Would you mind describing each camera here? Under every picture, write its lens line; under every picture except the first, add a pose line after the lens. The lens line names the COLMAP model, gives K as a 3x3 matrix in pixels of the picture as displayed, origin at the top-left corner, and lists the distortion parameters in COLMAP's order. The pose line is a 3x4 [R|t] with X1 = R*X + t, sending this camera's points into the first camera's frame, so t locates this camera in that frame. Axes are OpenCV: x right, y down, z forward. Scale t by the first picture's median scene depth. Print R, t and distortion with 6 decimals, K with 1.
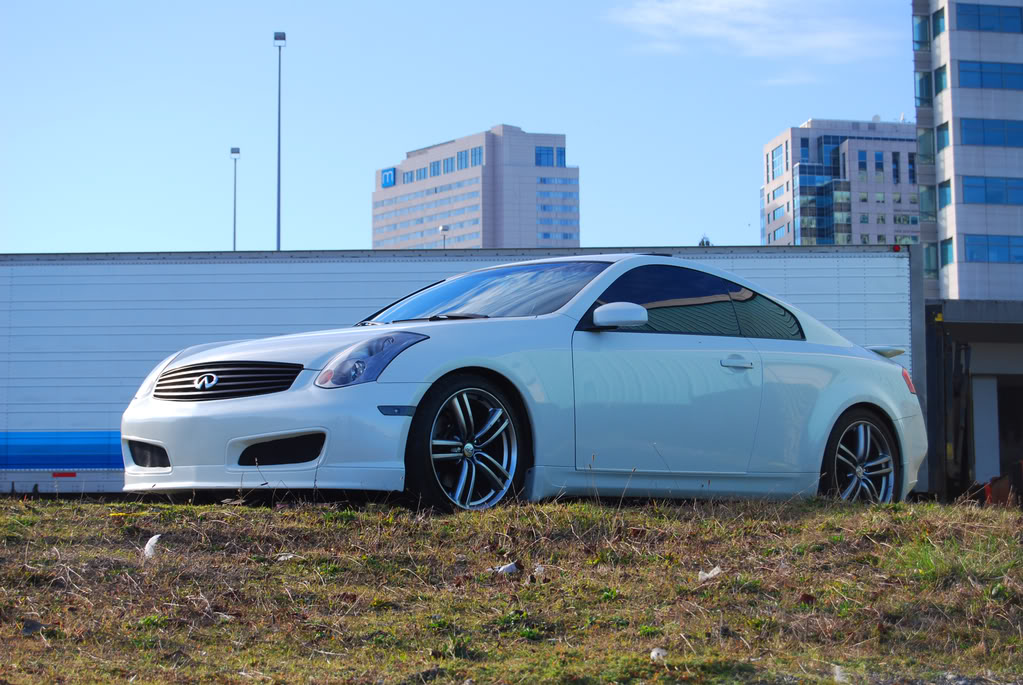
lens RADIAL K [[2355.3, 0, 511.5], [0, 2355.3, 342.5], [0, 0, 1]] dist [-0.008150, -0.311992]
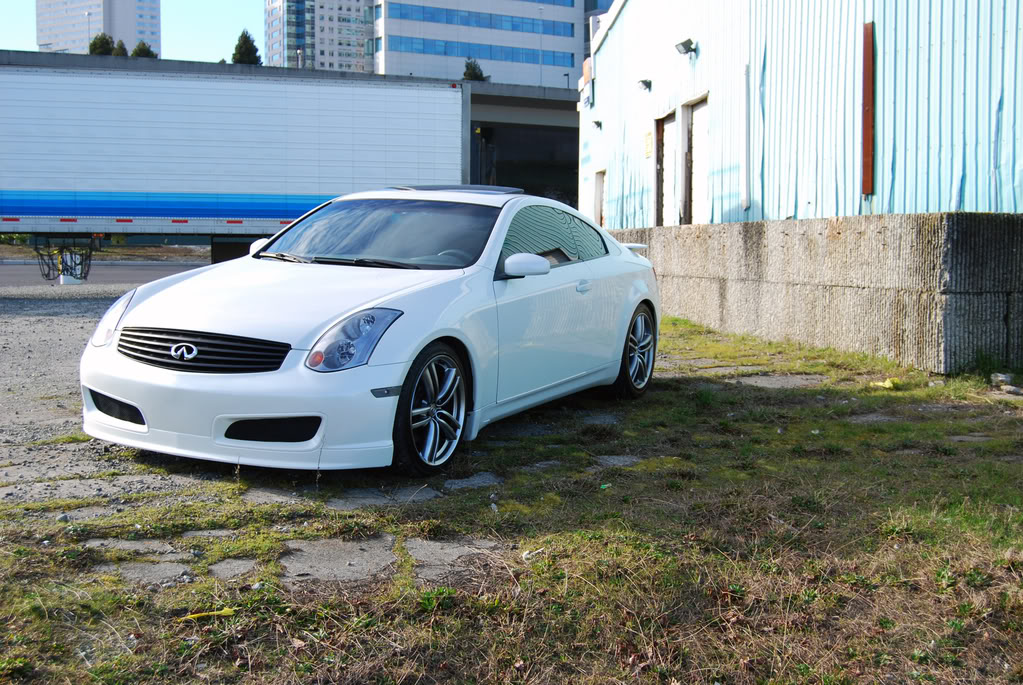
lens RADIAL K [[1192.8, 0, 511.5], [0, 1192.8, 342.5], [0, 0, 1]] dist [-0.100754, 0.010884]
pose [[0.943770, -0.019161, 0.330046, -0.164755], [-0.055410, 0.975030, 0.215050, -0.106283], [-0.325926, -0.221245, 0.919143, 0.474462]]
